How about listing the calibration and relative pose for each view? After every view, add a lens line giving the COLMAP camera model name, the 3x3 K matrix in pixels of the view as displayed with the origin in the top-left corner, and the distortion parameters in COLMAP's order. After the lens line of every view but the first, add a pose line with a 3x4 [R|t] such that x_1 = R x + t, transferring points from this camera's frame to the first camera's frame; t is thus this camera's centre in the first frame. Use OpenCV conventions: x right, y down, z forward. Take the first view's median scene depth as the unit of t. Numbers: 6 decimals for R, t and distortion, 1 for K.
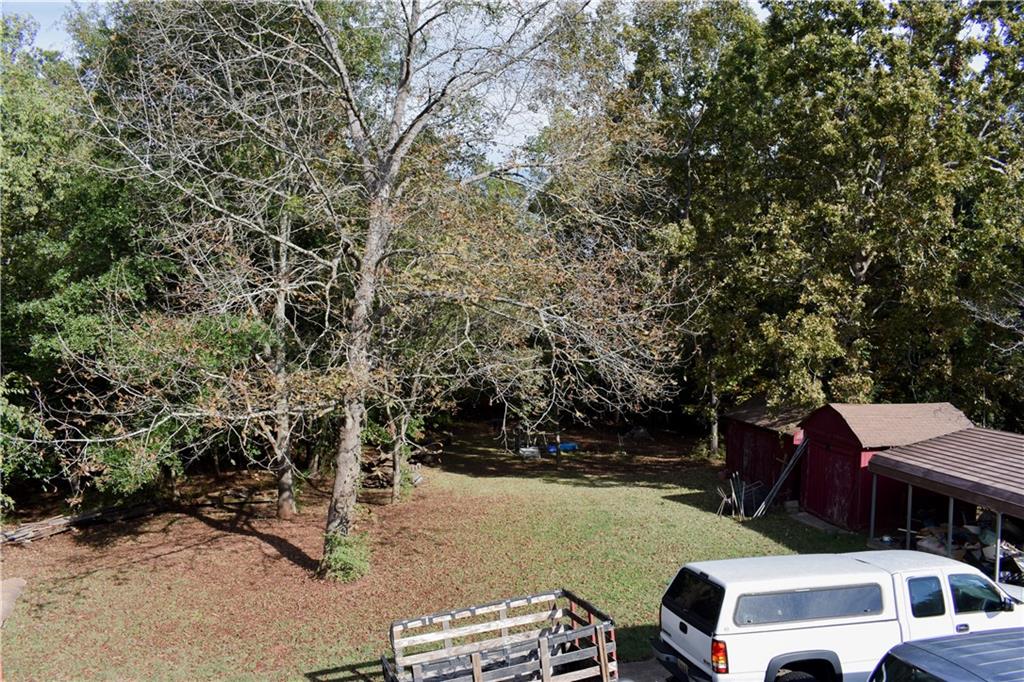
lens RADIAL K [[820.9, 0, 514.6], [0, 820.9, 339.7], [0, 0, 1]] dist [-0.089956, 0.001037]
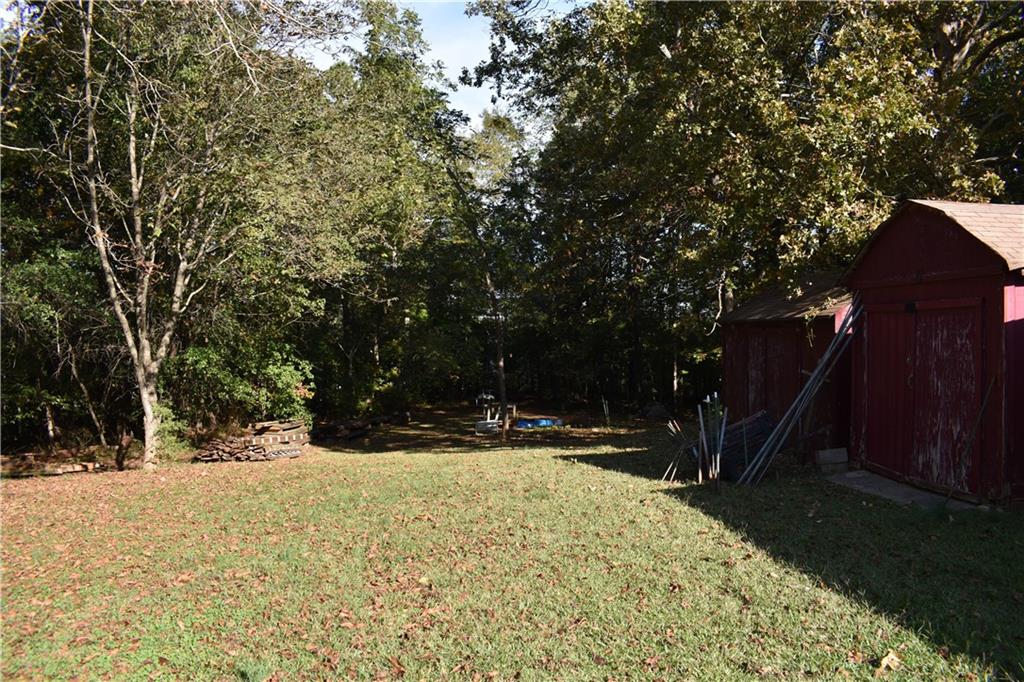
lens RADIAL K [[825.4, 0, 516.8], [0, 825.4, 339.9], [0, 0, 1]] dist [-0.092269, 0.001756]
pose [[0.996871, -0.027598, -0.074066, 0.230899], [0.026031, 0.999418, -0.022033, 0.164100], [0.074631, 0.020036, 0.997010, 0.610247]]
